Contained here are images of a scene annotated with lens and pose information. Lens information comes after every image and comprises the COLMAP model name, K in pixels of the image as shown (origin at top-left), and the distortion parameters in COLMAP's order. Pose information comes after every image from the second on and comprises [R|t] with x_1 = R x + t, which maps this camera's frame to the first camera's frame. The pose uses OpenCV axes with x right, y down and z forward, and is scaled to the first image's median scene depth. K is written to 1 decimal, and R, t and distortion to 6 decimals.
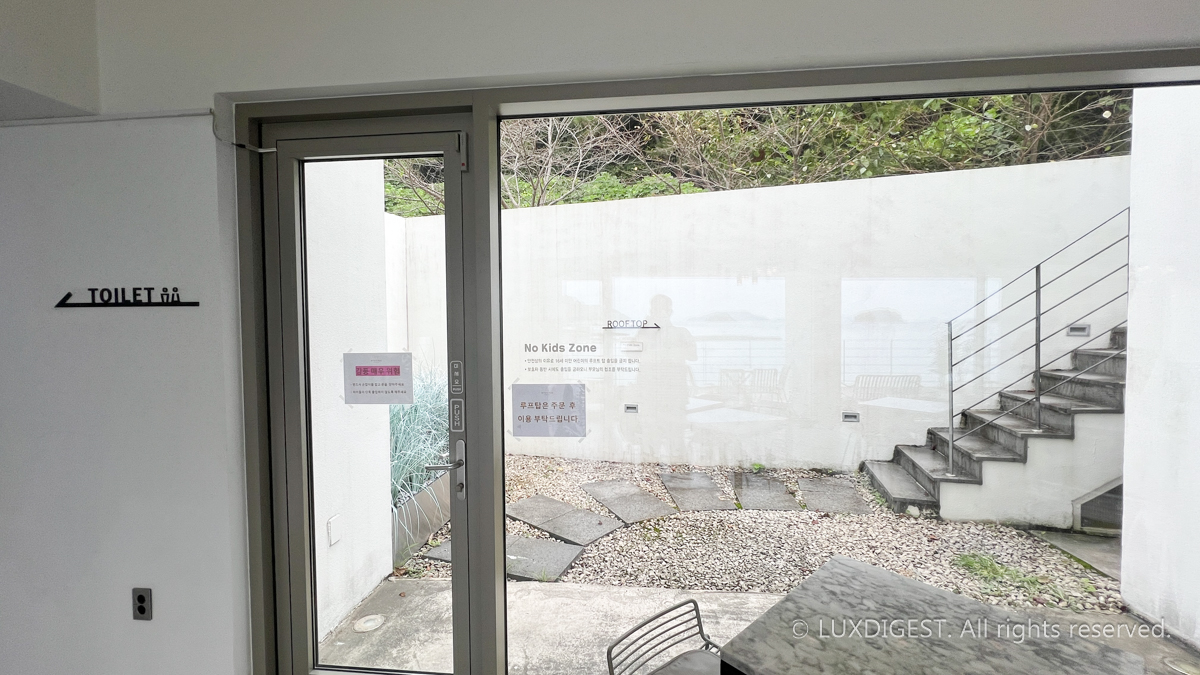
lens RADIAL K [[482.4, 0, 595.7], [0, 482.4, 336.5], [0, 0, 1]] dist [-0.001101, 0.000810]
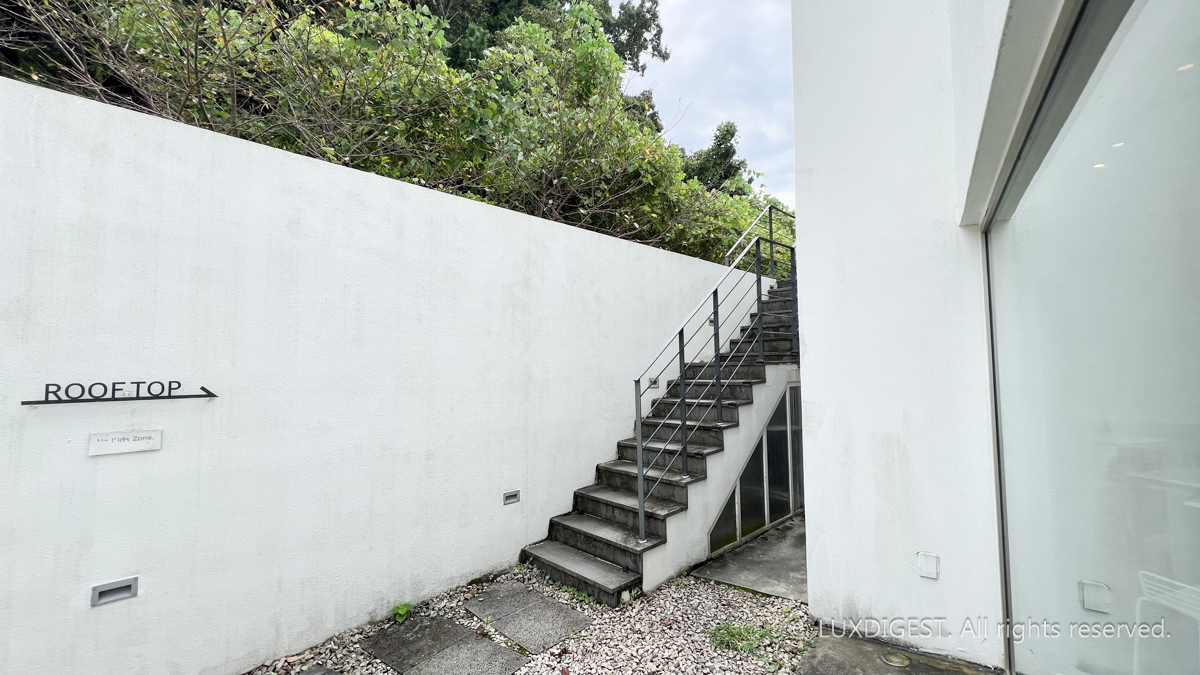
lens RADIAL K [[482.4, 0, 605.0], [0, 482.4, 337.1], [0, 0, 1]] dist [-0.001101, 0.000810]
pose [[0.471455, 0.058441, 0.879951, -0.138503], [0.029617, 0.996190, -0.082029, -0.032540], [-0.881392, 0.064735, 0.467928, 0.529632]]
